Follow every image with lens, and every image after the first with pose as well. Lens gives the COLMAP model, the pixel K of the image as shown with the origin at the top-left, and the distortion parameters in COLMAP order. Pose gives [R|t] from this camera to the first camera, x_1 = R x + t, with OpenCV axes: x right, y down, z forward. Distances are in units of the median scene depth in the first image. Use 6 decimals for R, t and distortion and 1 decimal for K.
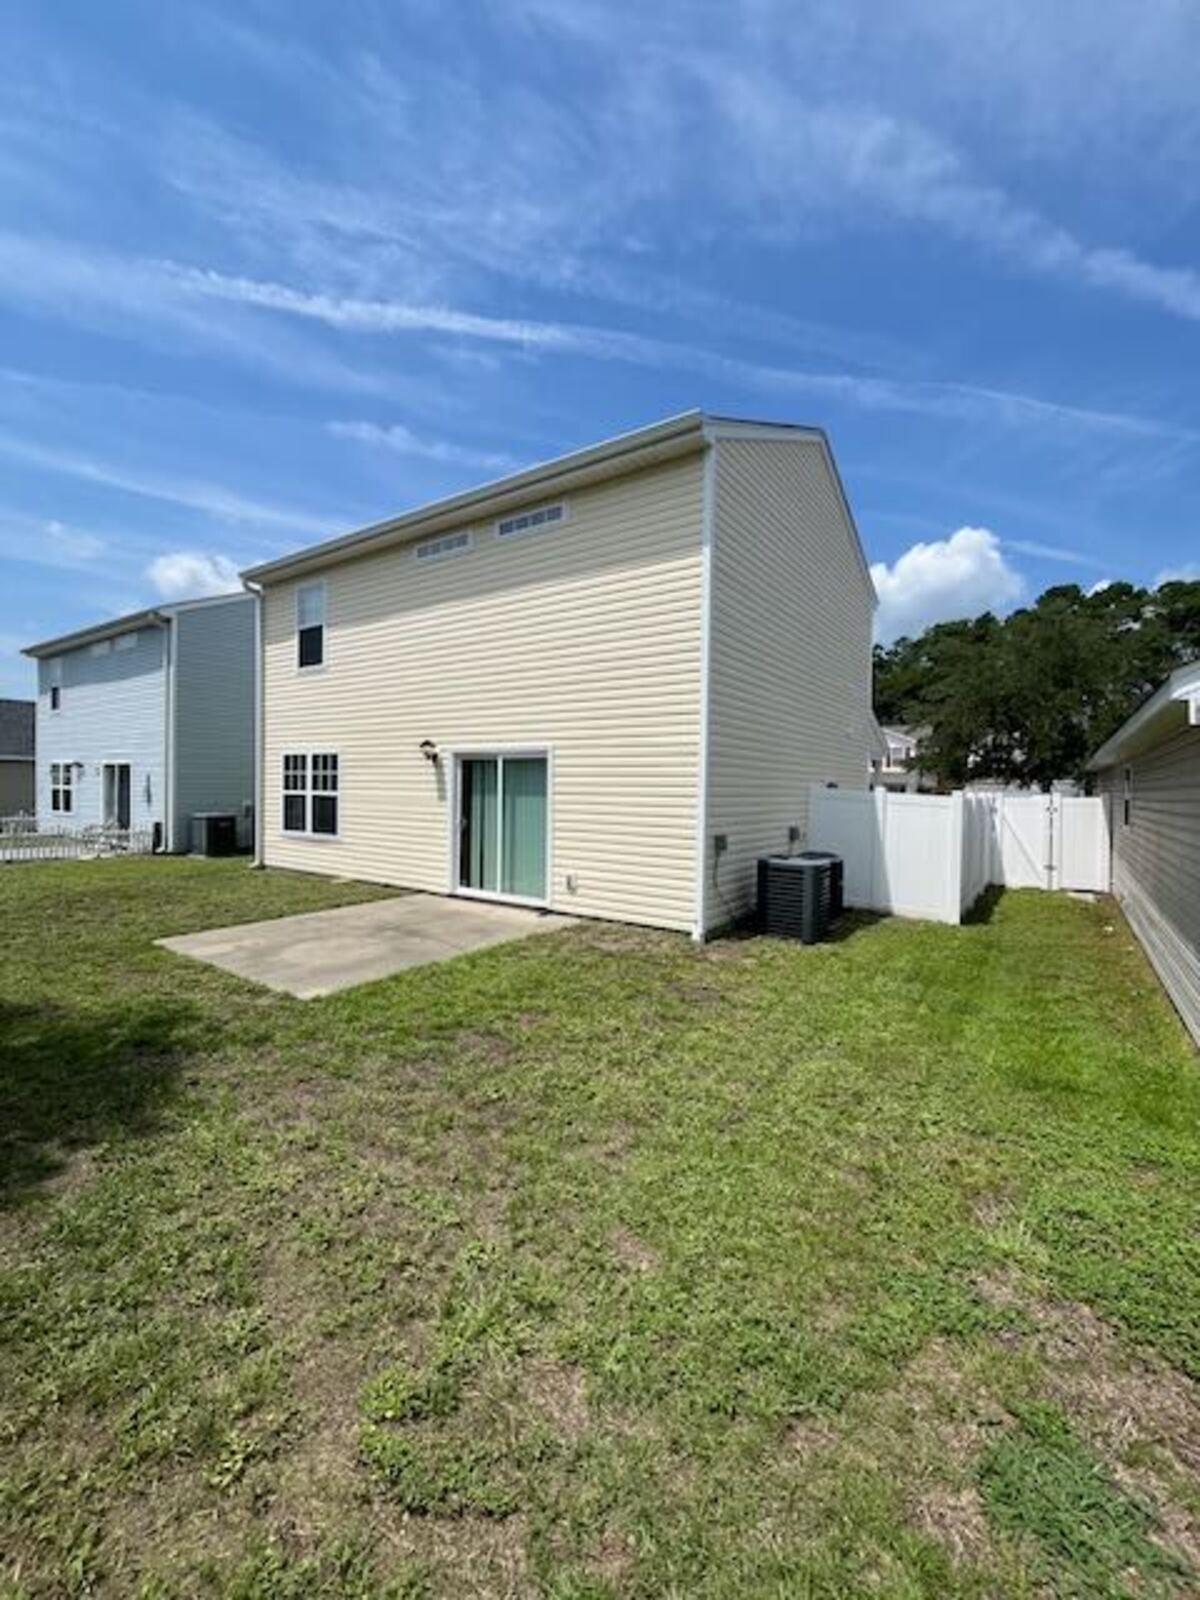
lens RADIAL K [[654.0, 0, 597.9], [0, 654.0, 796.1], [0, 0, 1]] dist [-0.001364, 0.001566]
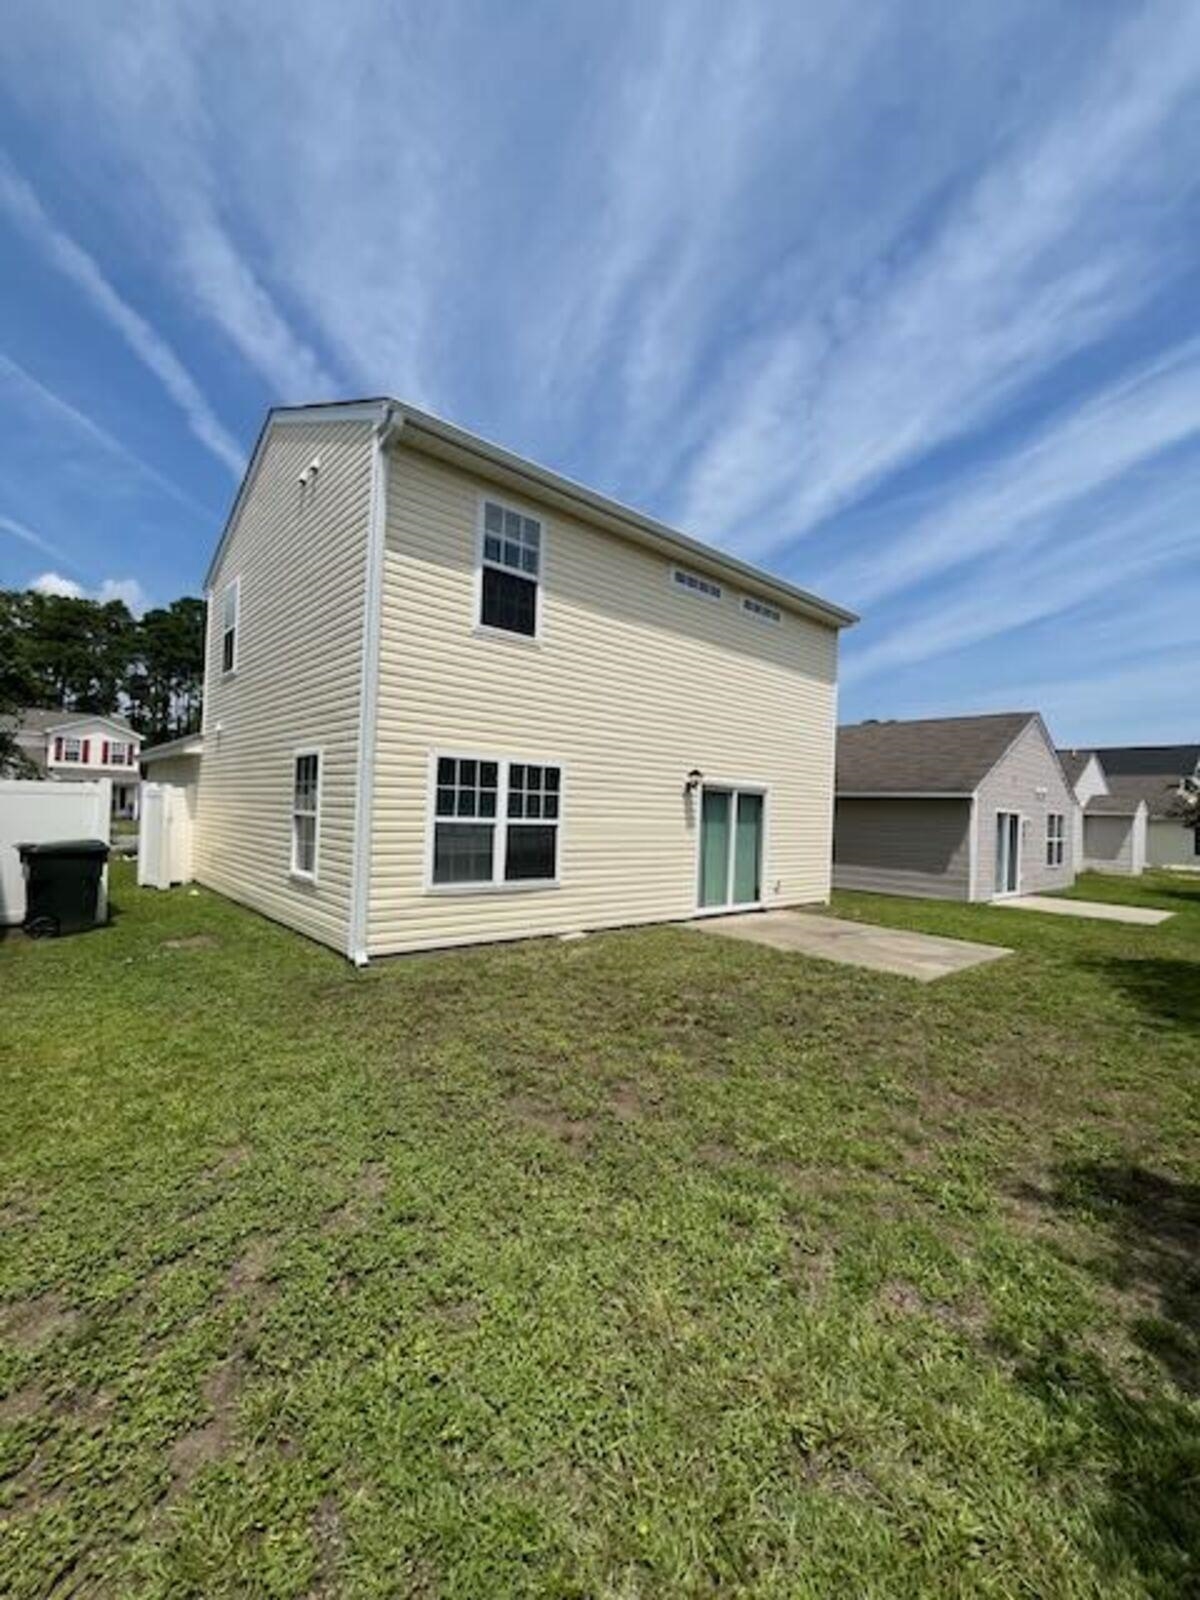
lens RADIAL K [[654.0, 0, 596.3], [0, 654.0, 802.8], [0, 0, 1]] dist [-0.001364, 0.001566]
pose [[0.227701, 0.005986, 0.973713, -1.098590], [-0.021242, 0.999774, -0.001179, -0.025195], [-0.973499, -0.020415, 0.227777, 0.780287]]
